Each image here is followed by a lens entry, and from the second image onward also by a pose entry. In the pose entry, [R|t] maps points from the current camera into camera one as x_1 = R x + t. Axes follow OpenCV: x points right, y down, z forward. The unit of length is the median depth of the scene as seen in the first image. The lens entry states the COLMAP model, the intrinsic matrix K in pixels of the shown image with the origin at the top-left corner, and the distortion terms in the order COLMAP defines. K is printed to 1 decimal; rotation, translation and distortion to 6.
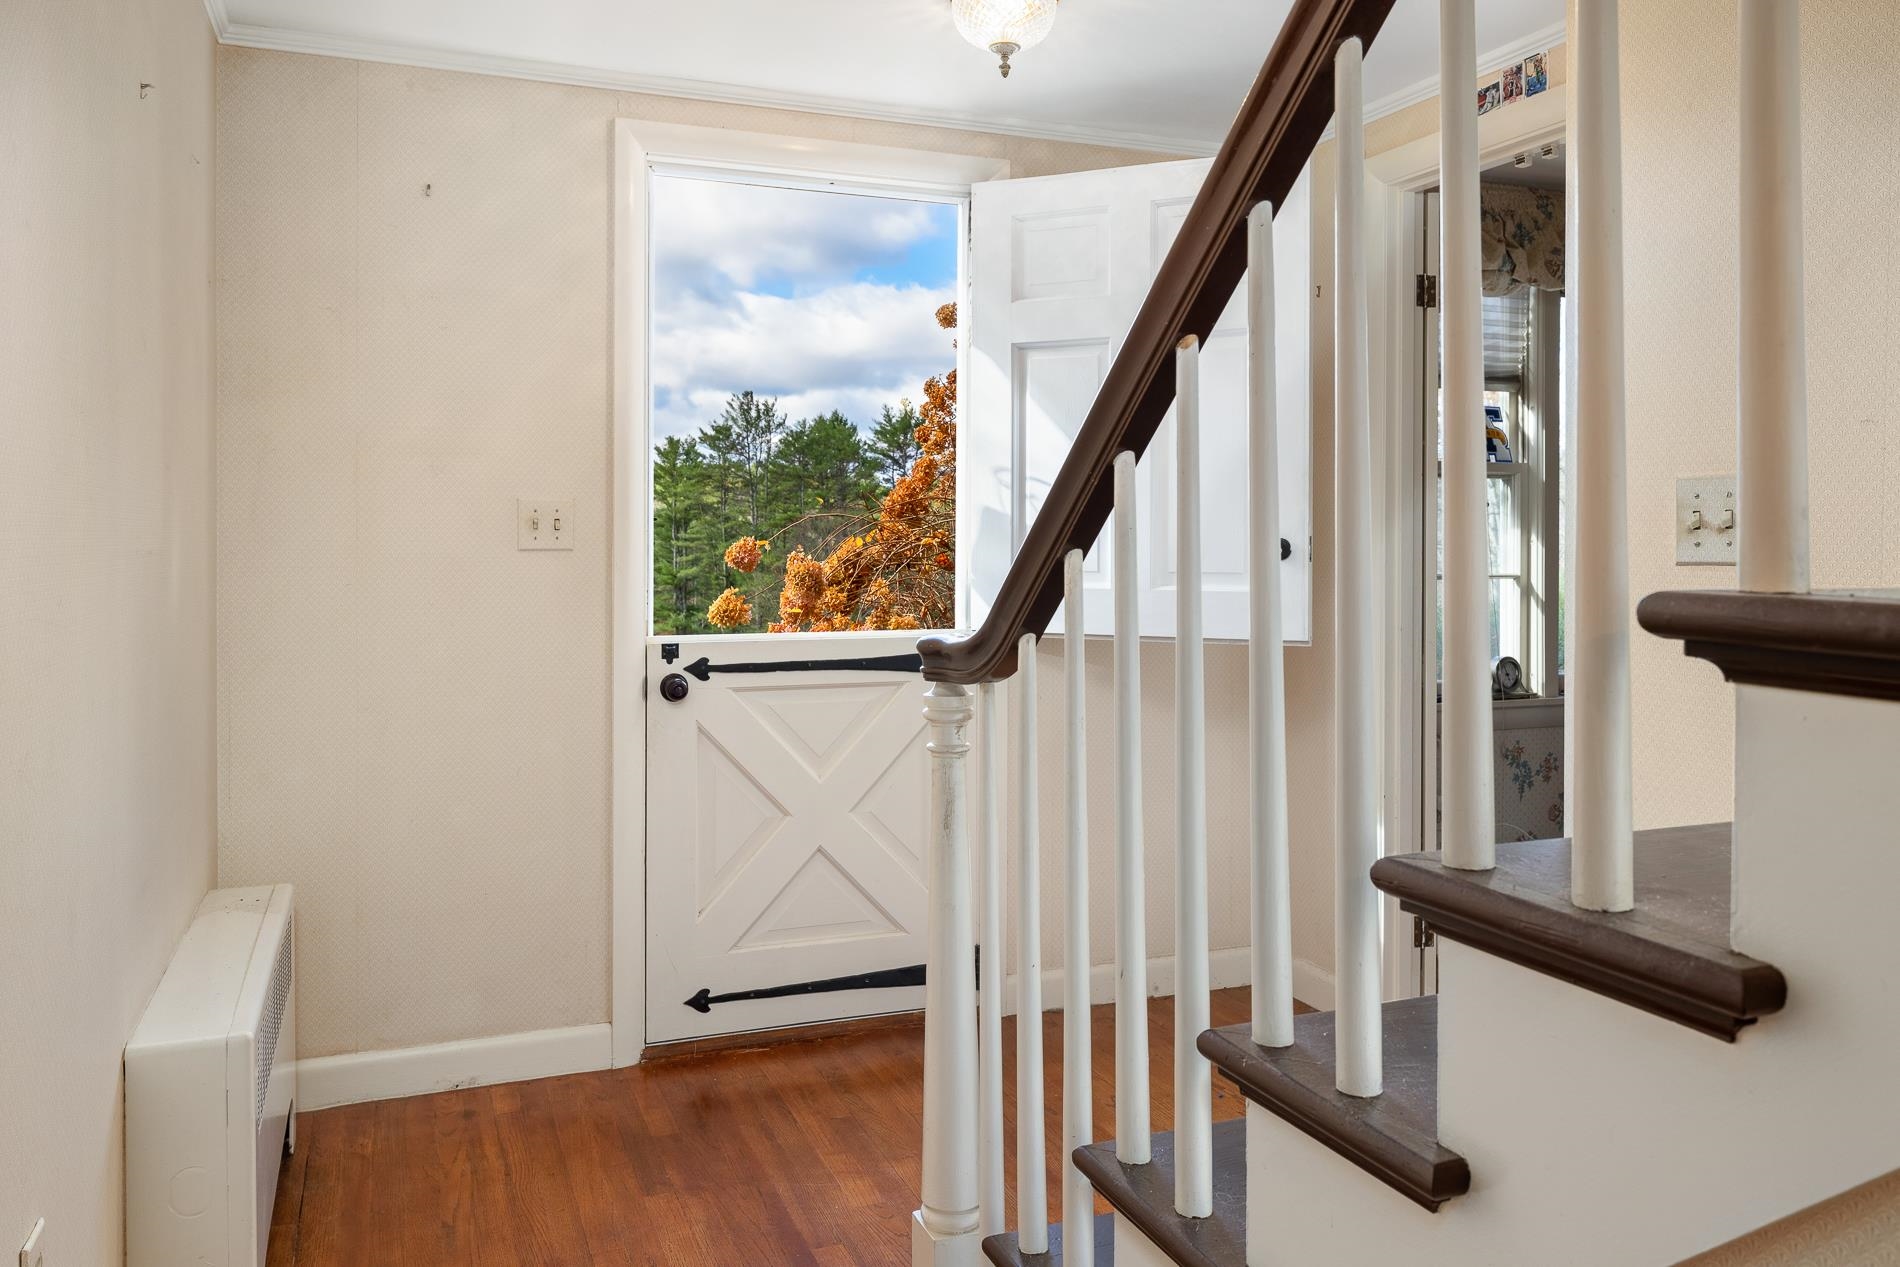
lens RADIAL K [[1462.0, 0, 925.0], [0, 1462.0, 585.5], [0, 0, 1]] dist [0.050401, 0.004104]
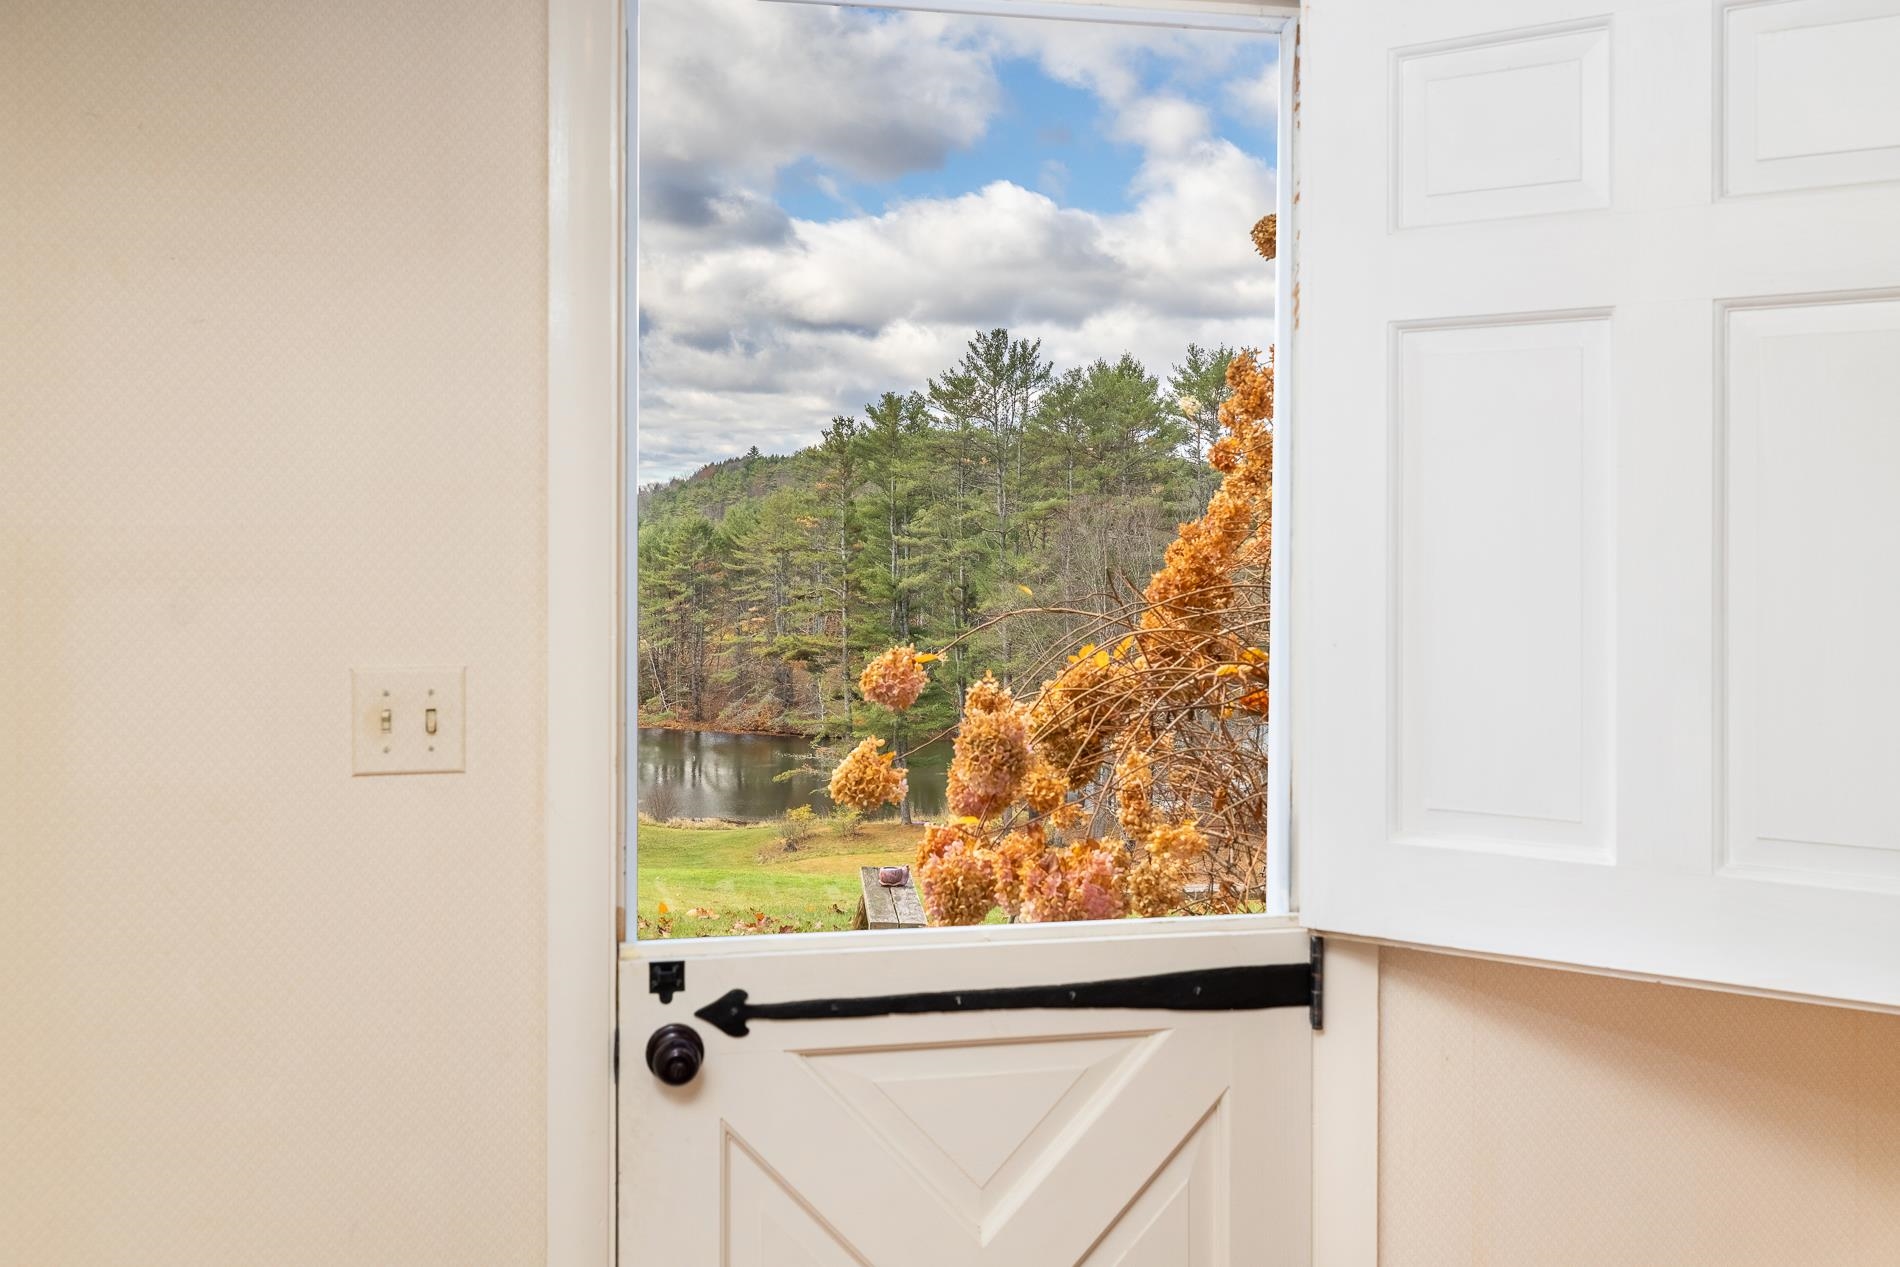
lens RADIAL K [[1940.2, 0, 940.9], [0, 1940.2, 626.5], [0, 0, 1]] dist [0.103774, 0.000000]
pose [[0.987630, 0.018739, -0.155680, 0.009699], [-0.014652, 0.999518, 0.027358, -0.064343], [0.156117, -0.024738, 0.987429, 0.271804]]
